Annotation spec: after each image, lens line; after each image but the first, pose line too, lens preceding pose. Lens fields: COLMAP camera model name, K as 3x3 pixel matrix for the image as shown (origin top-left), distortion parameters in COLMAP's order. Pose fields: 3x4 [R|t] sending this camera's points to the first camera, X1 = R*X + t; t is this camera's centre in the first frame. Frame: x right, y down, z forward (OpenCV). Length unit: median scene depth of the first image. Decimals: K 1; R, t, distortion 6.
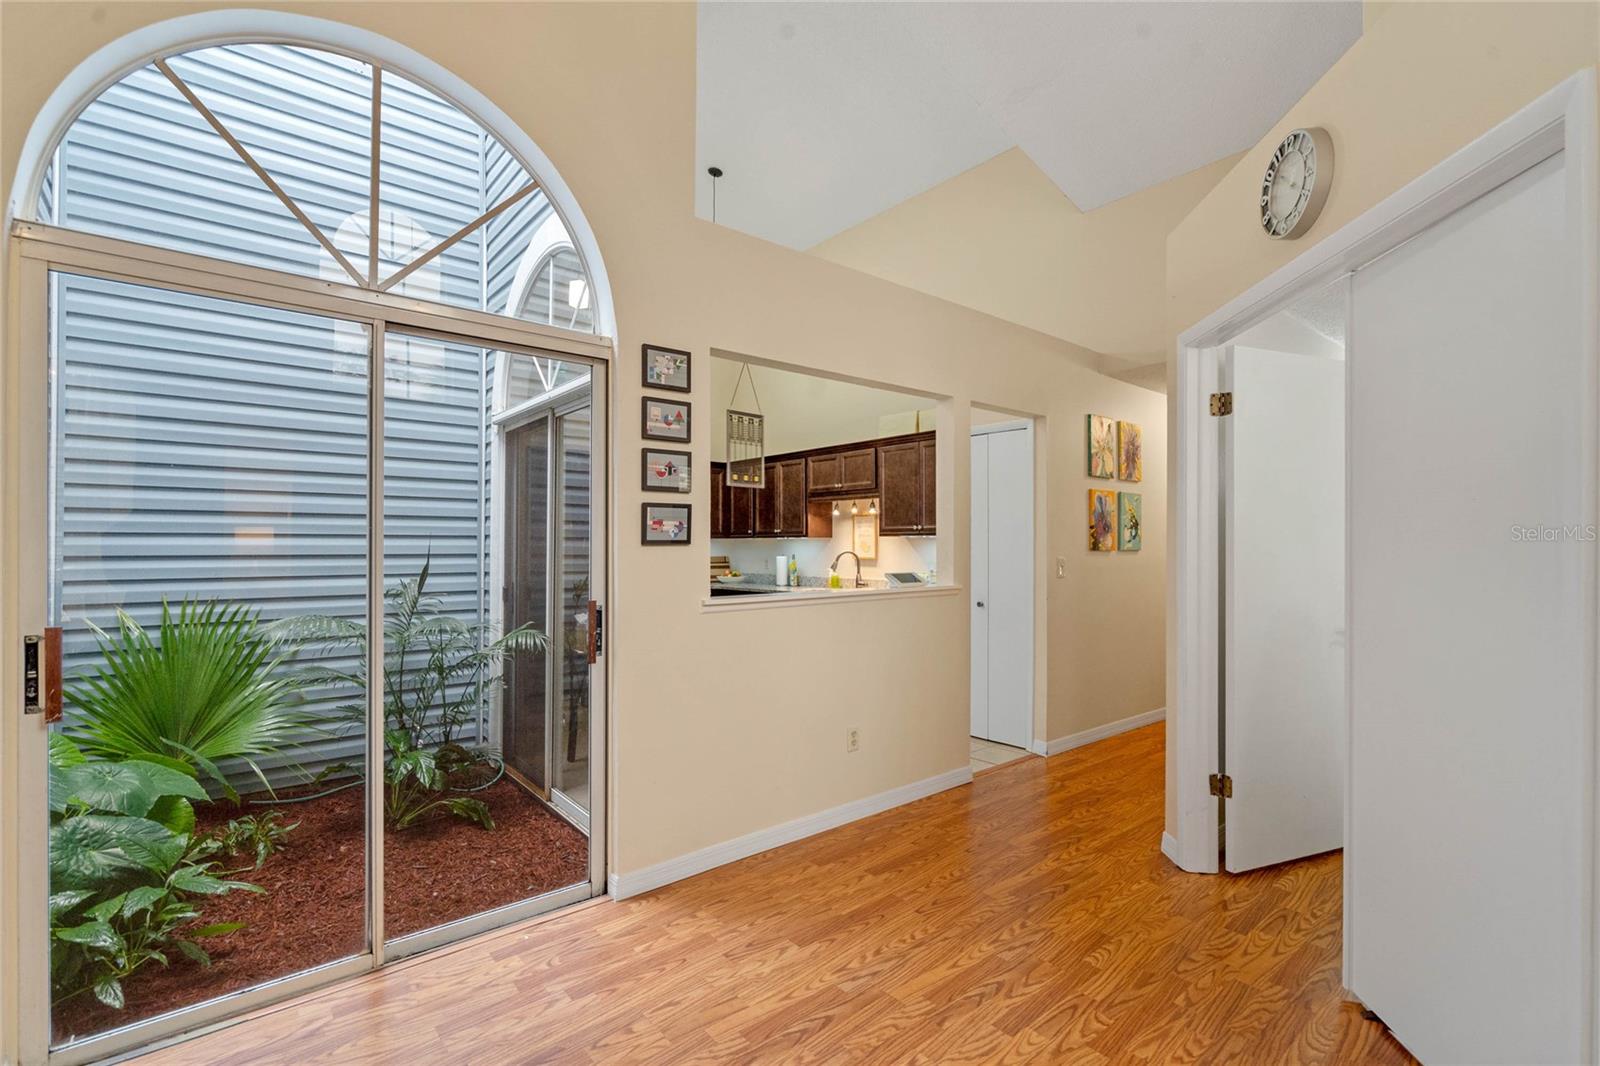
lens RADIAL K [[735.9, 0, 816.8], [0, 735.9, 548.1], [0, 0, 1]] dist [-0.009081, 0.003433]
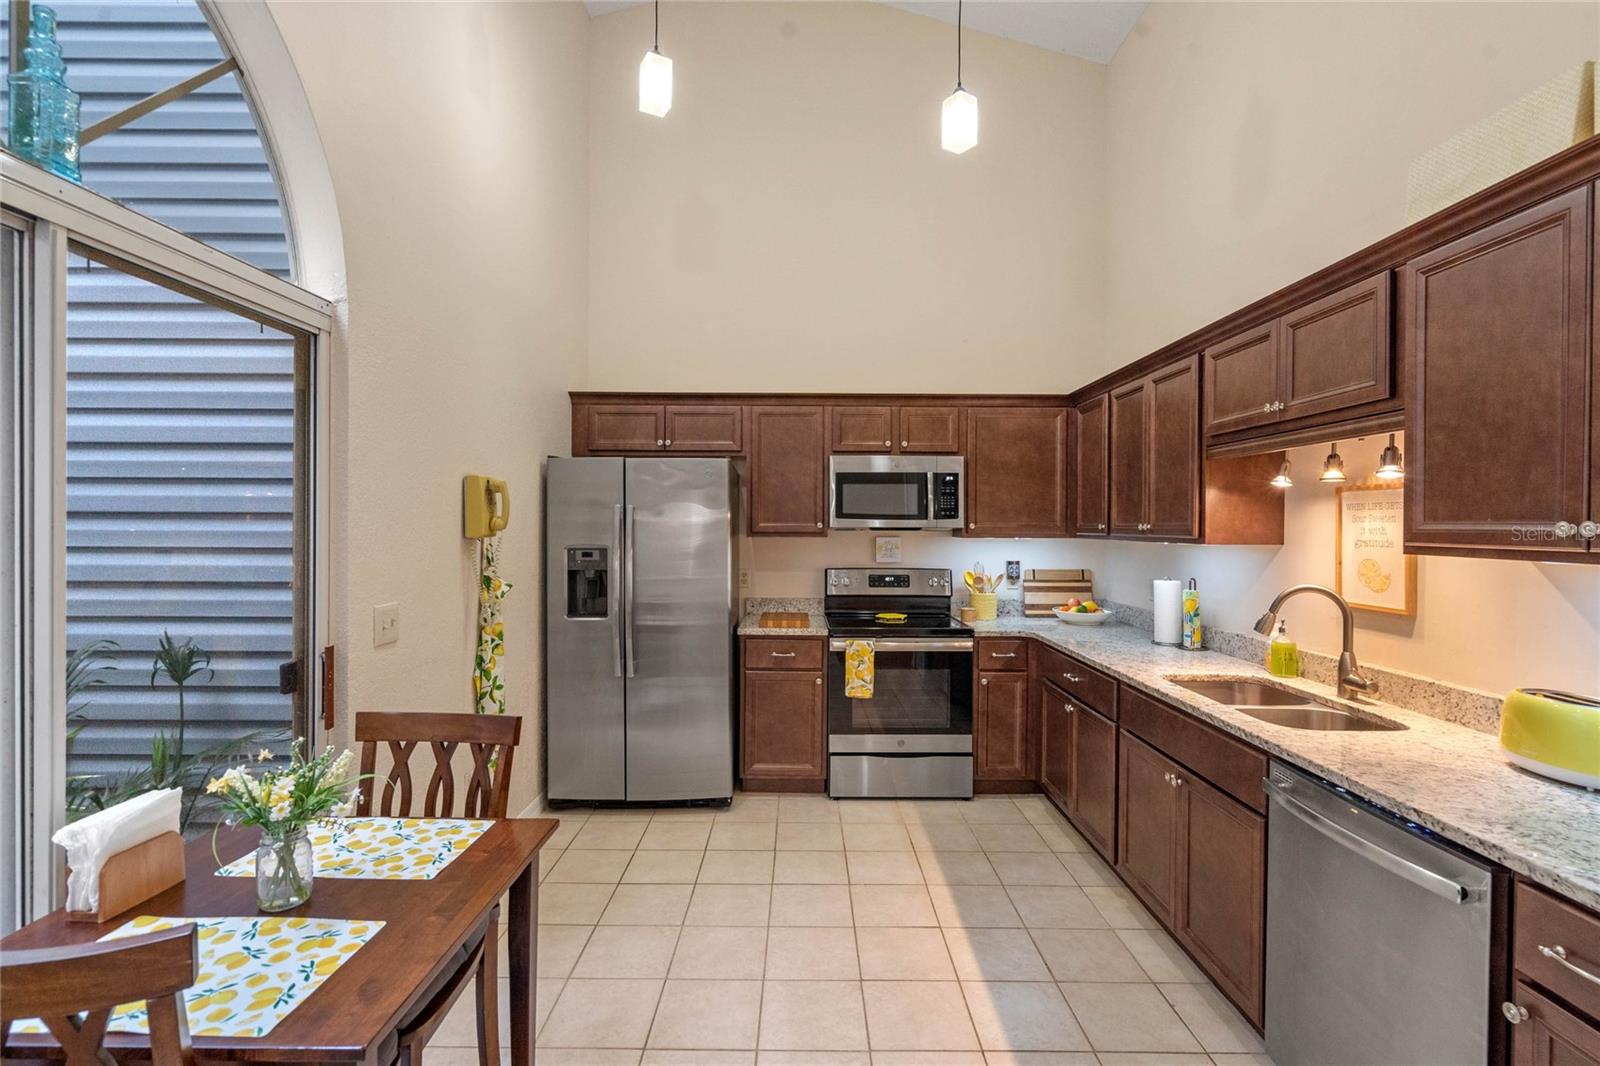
lens RADIAL K [[735.9, 0, 801.5], [0, 735.9, 533.9], [0, 0, 1]] dist [-0.009081, 0.003433]
pose [[0.760668, 0.007196, -0.649102, 0.081785], [-0.000599, 0.999946, 0.010383, -0.024227], [0.649141, -0.007509, 0.760631, 0.536250]]
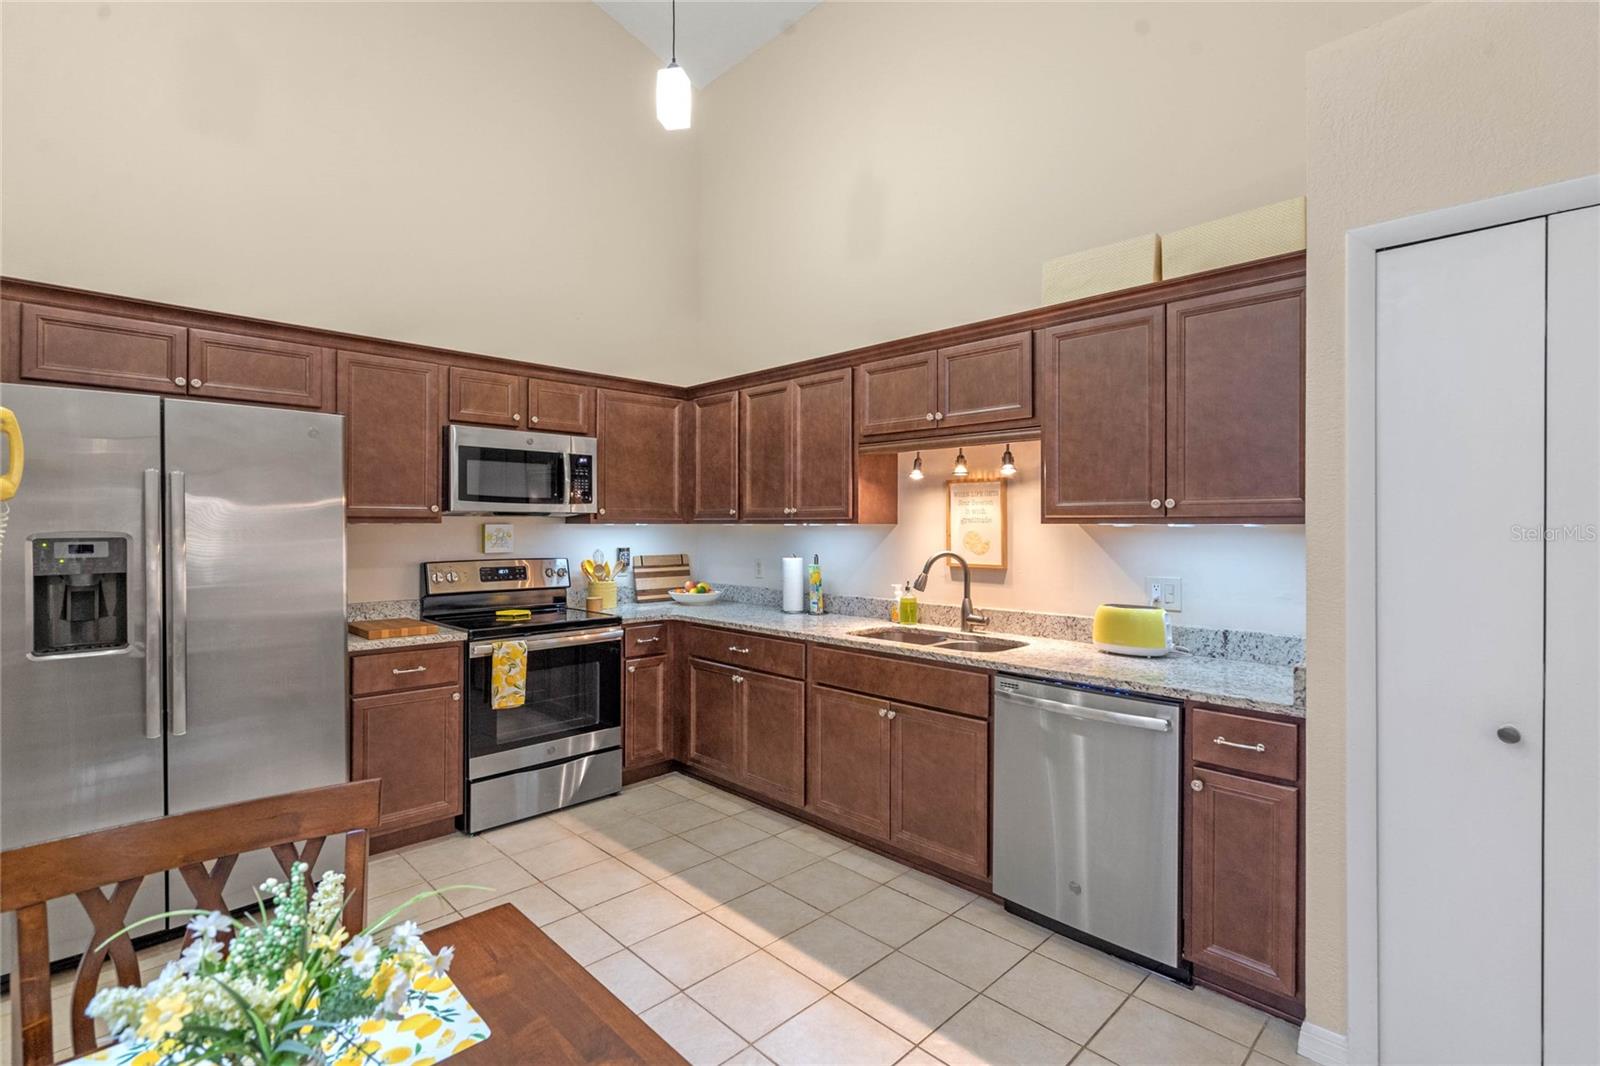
lens RADIAL K [[735.9, 0, 807.9], [0, 735.9, 527.4], [0, 0, 1]] dist [-0.009081, 0.003433]
pose [[0.996949, -0.002357, 0.078024, -0.084546], [0.002138, 0.999994, 0.002891, -0.013455], [-0.078031, -0.002716, 0.996947, 0.494529]]
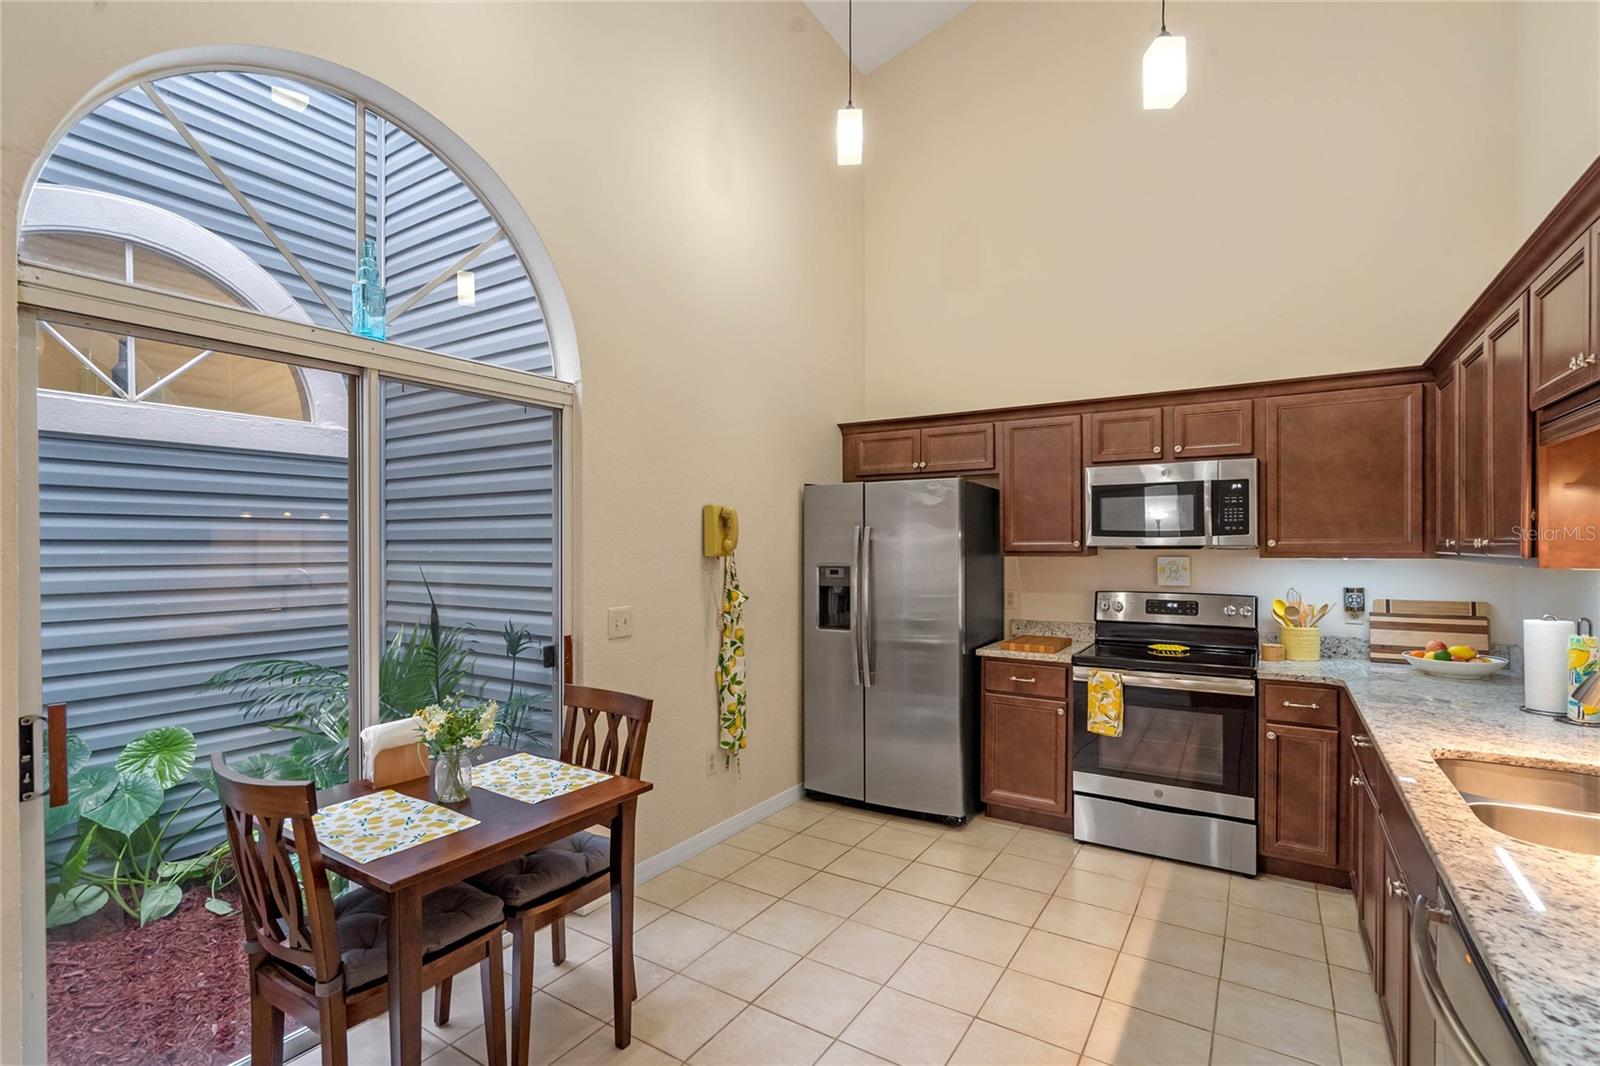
lens RADIAL K [[735.9, 0, 800.0], [0, 735.9, 552.3], [0, 0, 1]] dist [-0.009081, 0.003433]
pose [[0.292101, 0.005783, -0.956370, 0.170995], [0.005449, 0.999955, 0.007711, -0.024133], [0.956372, -0.007464, 0.292057, 0.640988]]
